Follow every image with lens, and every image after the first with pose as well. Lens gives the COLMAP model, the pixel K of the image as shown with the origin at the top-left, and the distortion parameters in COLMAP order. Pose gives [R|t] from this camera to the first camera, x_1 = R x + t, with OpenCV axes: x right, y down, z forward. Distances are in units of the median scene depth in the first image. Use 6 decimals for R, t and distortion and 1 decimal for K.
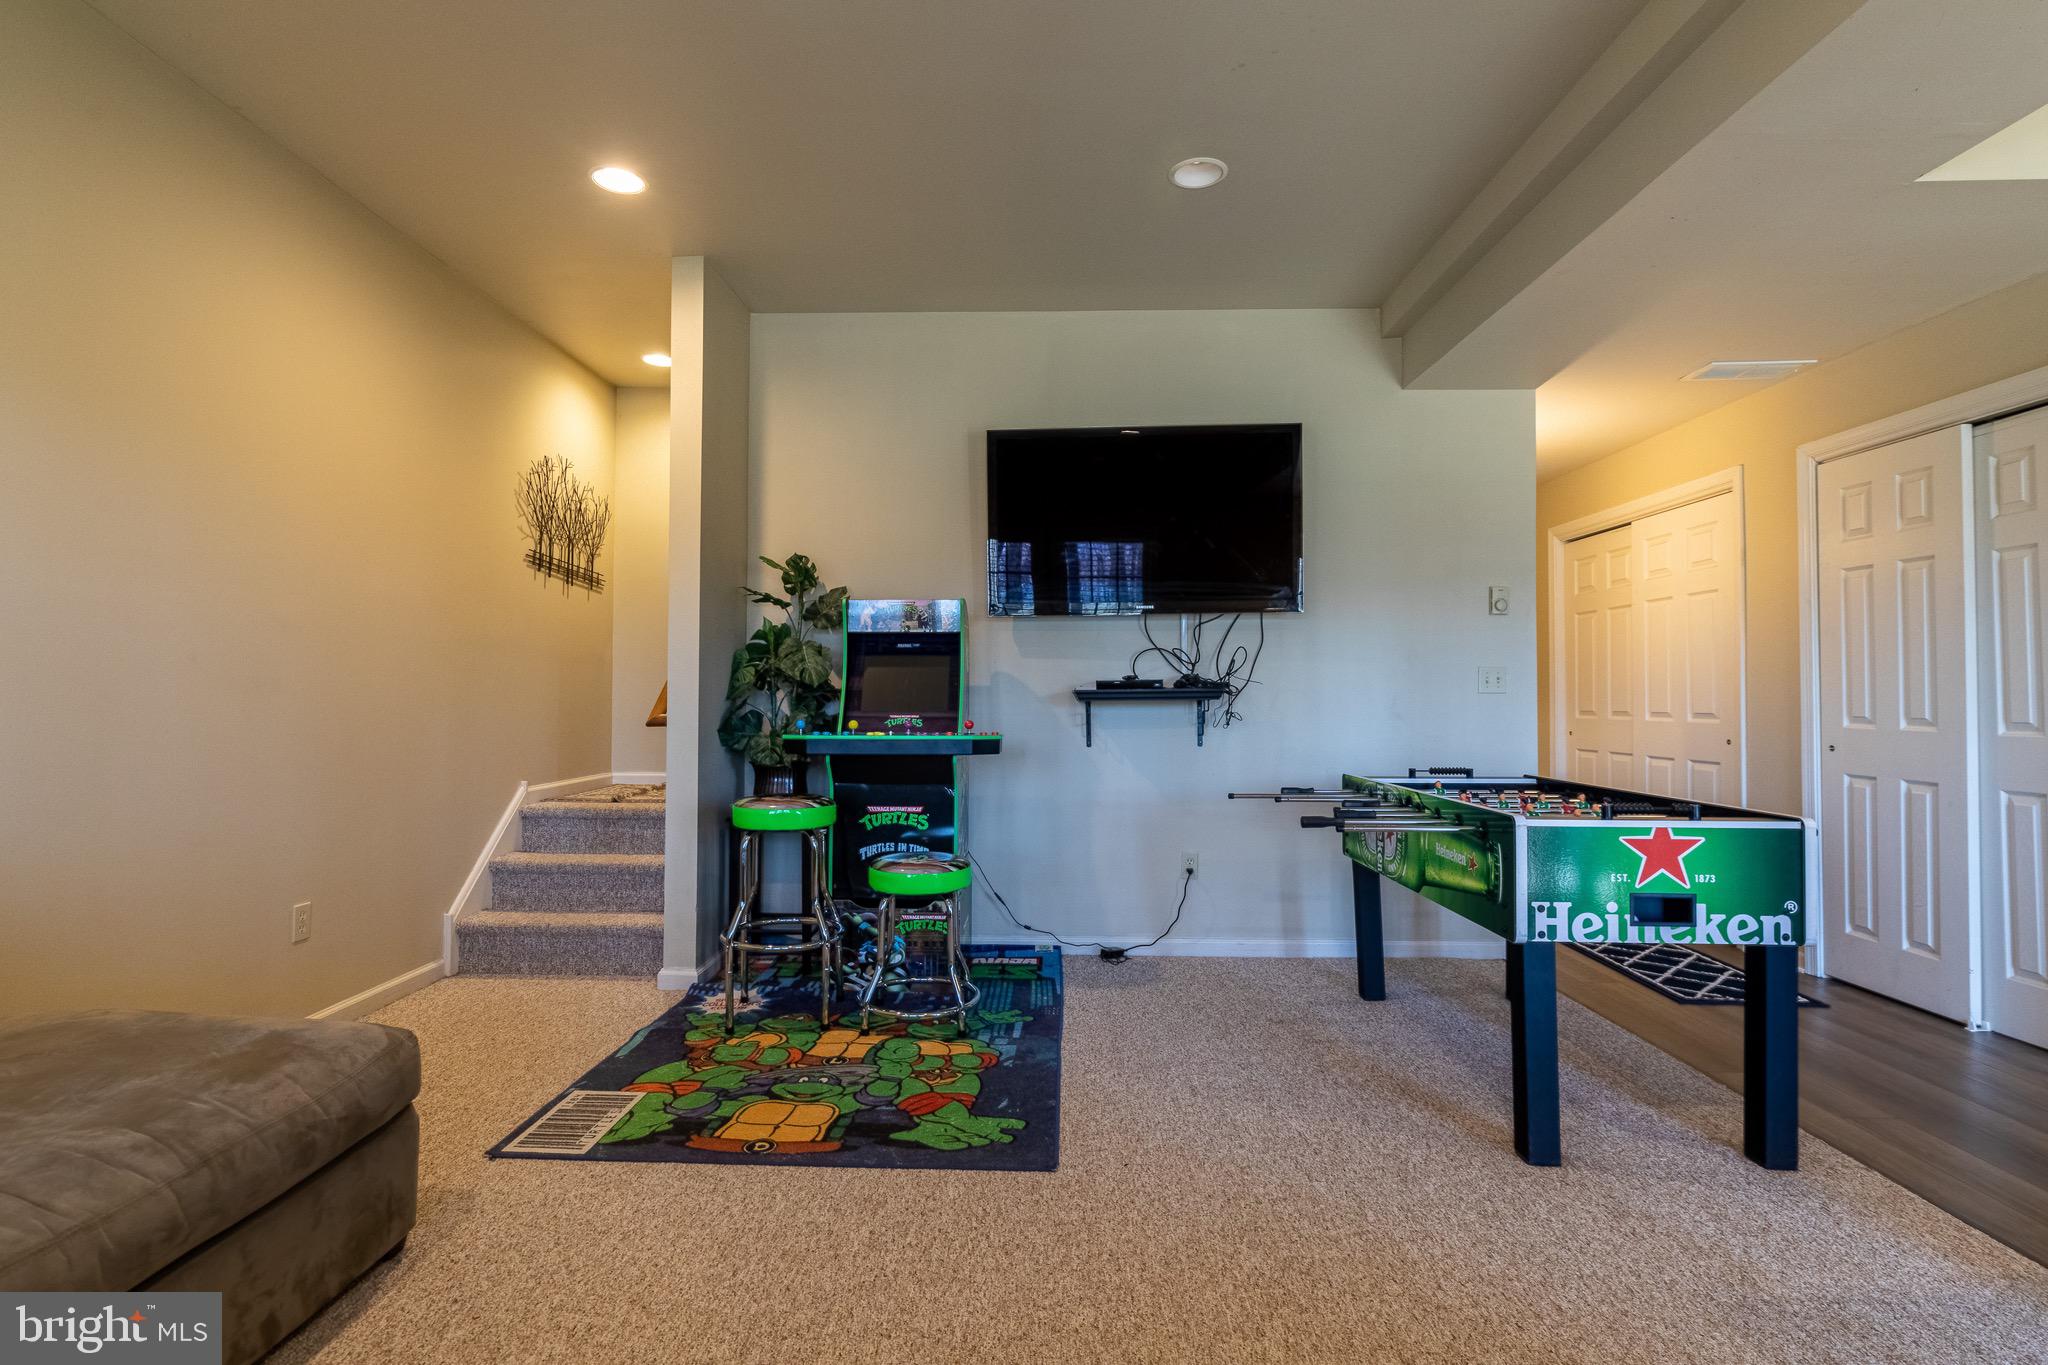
lens RADIAL K [[997.1, 0, 1027.1], [0, 997.1, 675.2], [0, 0, 1]] dist [-0.002582, 0.001355]
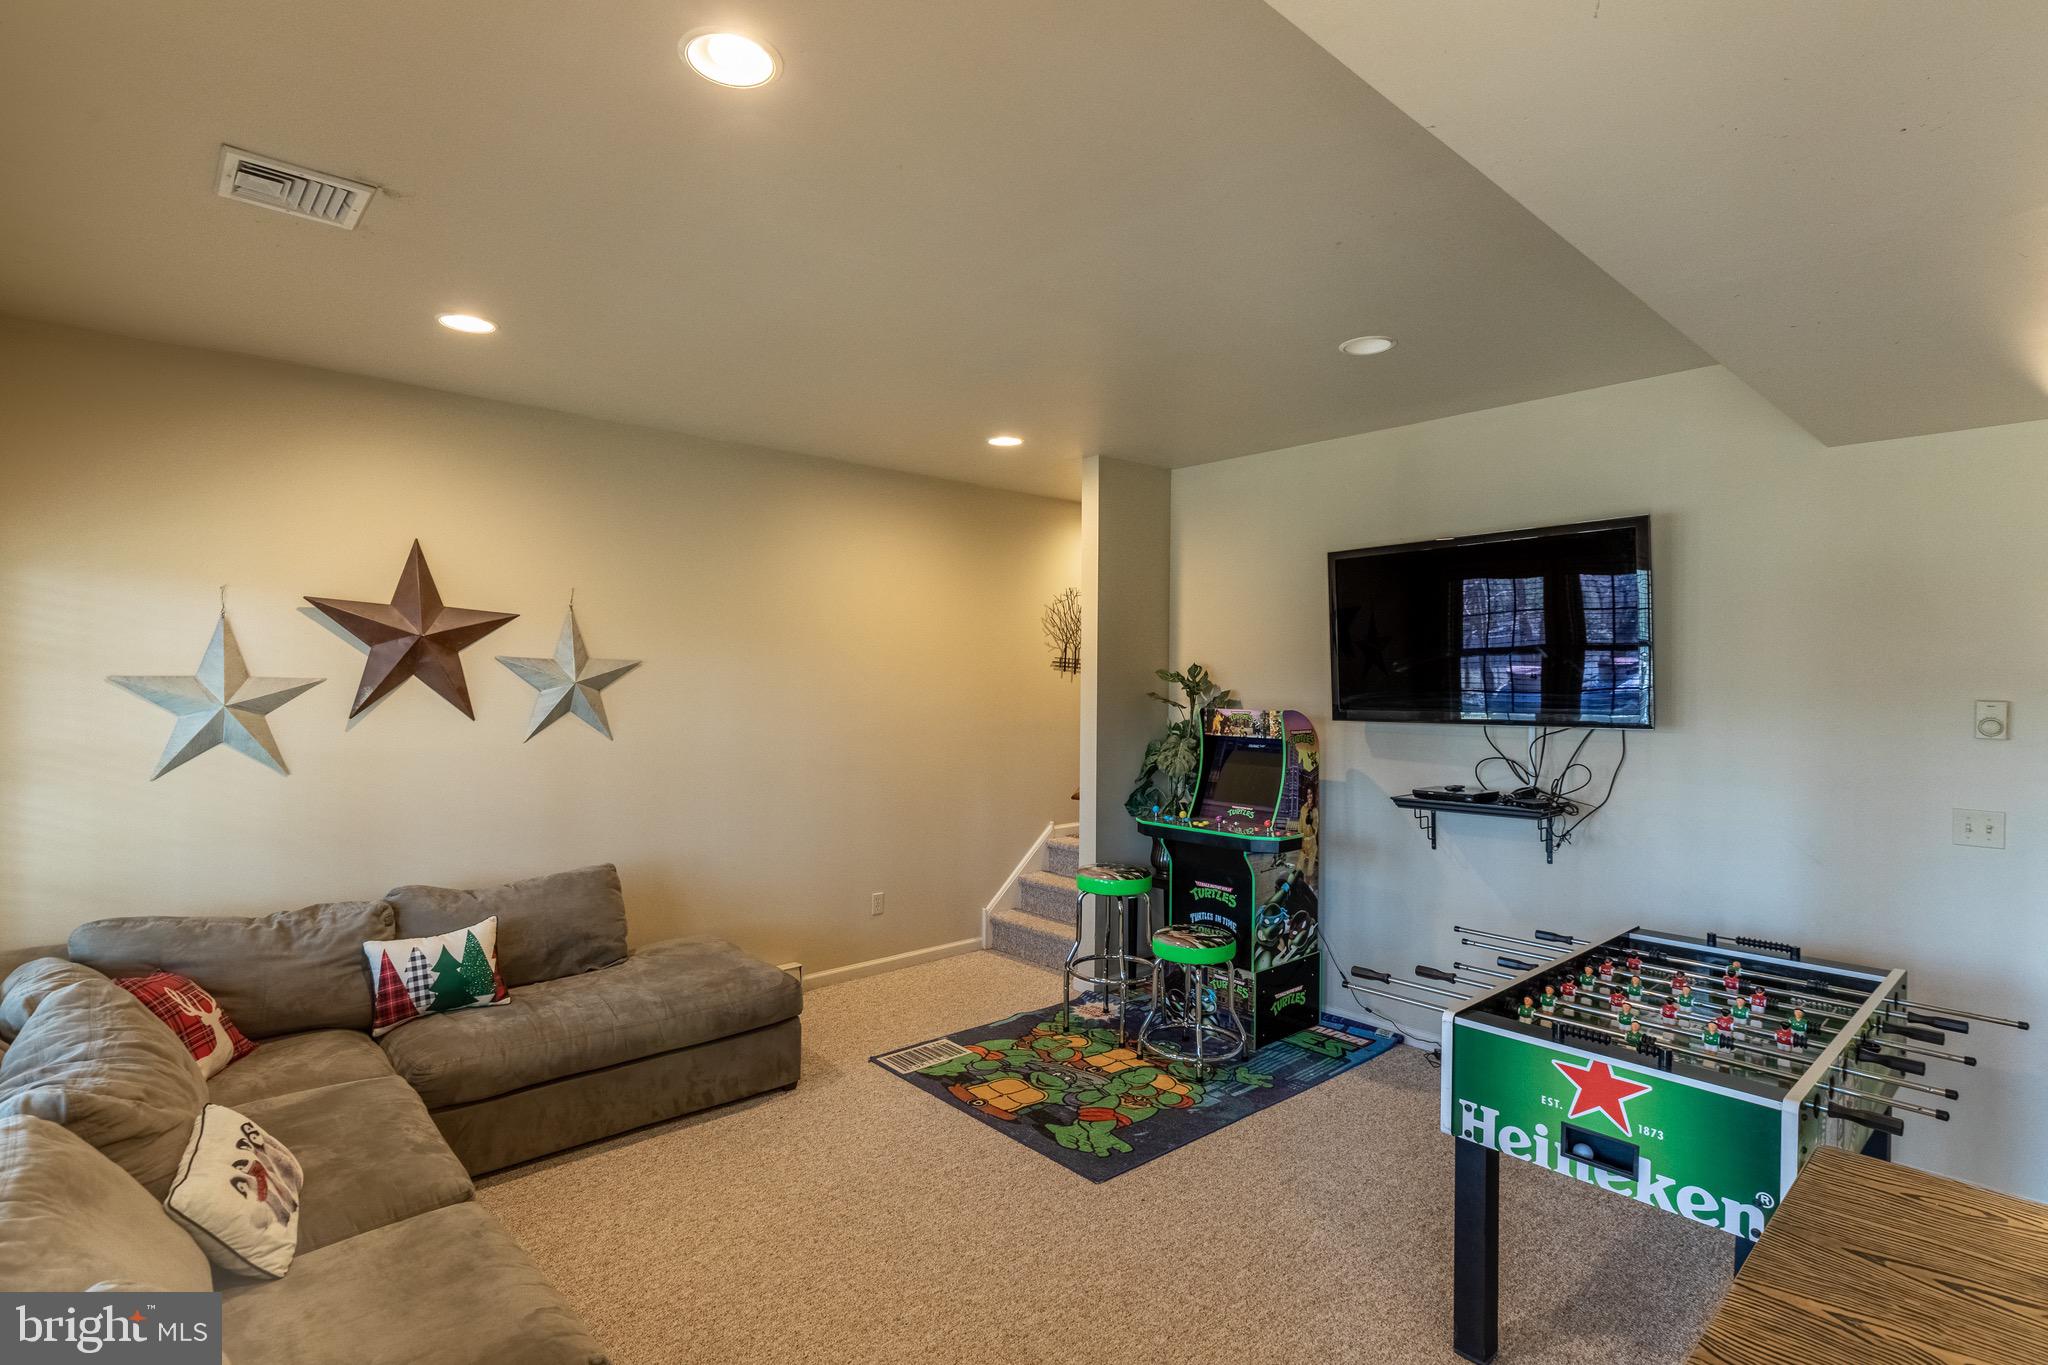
lens RADIAL K [[997.1, 0, 1006.4], [0, 997.1, 688.6], [0, 0, 1]] dist [-0.002582, 0.001355]
pose [[0.682265, 0.008556, -0.731055, 0.651293], [0.009806, 0.999734, 0.020852, -0.151849], [0.731039, -0.021396, 0.682000, -0.016379]]
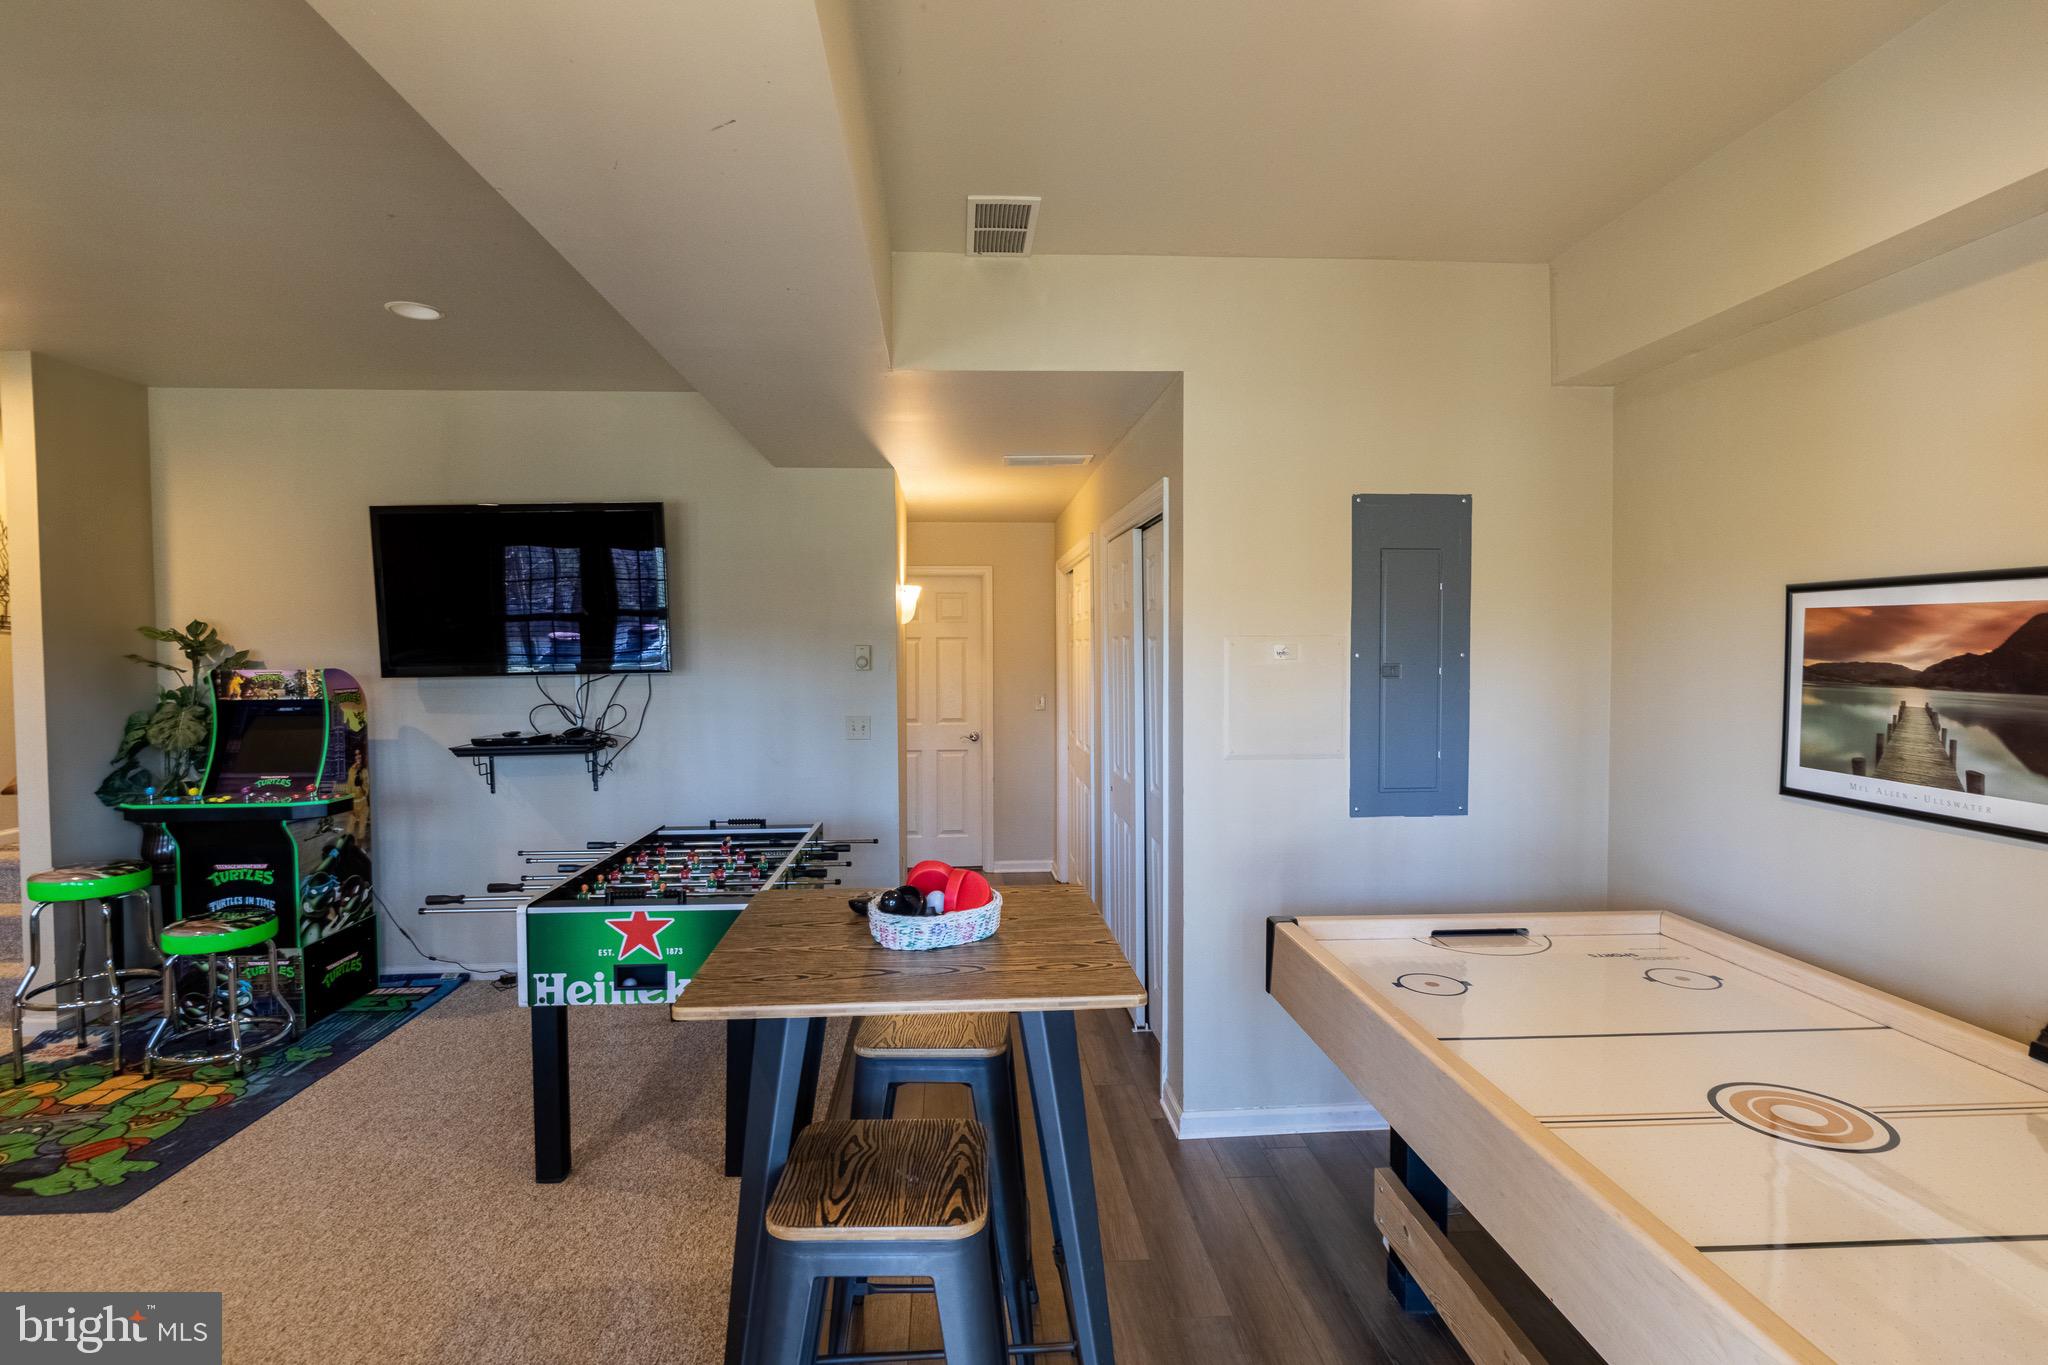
lens RADIAL K [[997.1, 0, 1018.0], [0, 997.1, 684.2], [0, 0, 1]] dist [-0.002582, 0.001355]
pose [[0.996064, -0.012335, 0.087772, 0.696966], [0.007571, 0.998491, 0.054400, -0.133323], [-0.088310, -0.053522, 0.994654, -0.176189]]
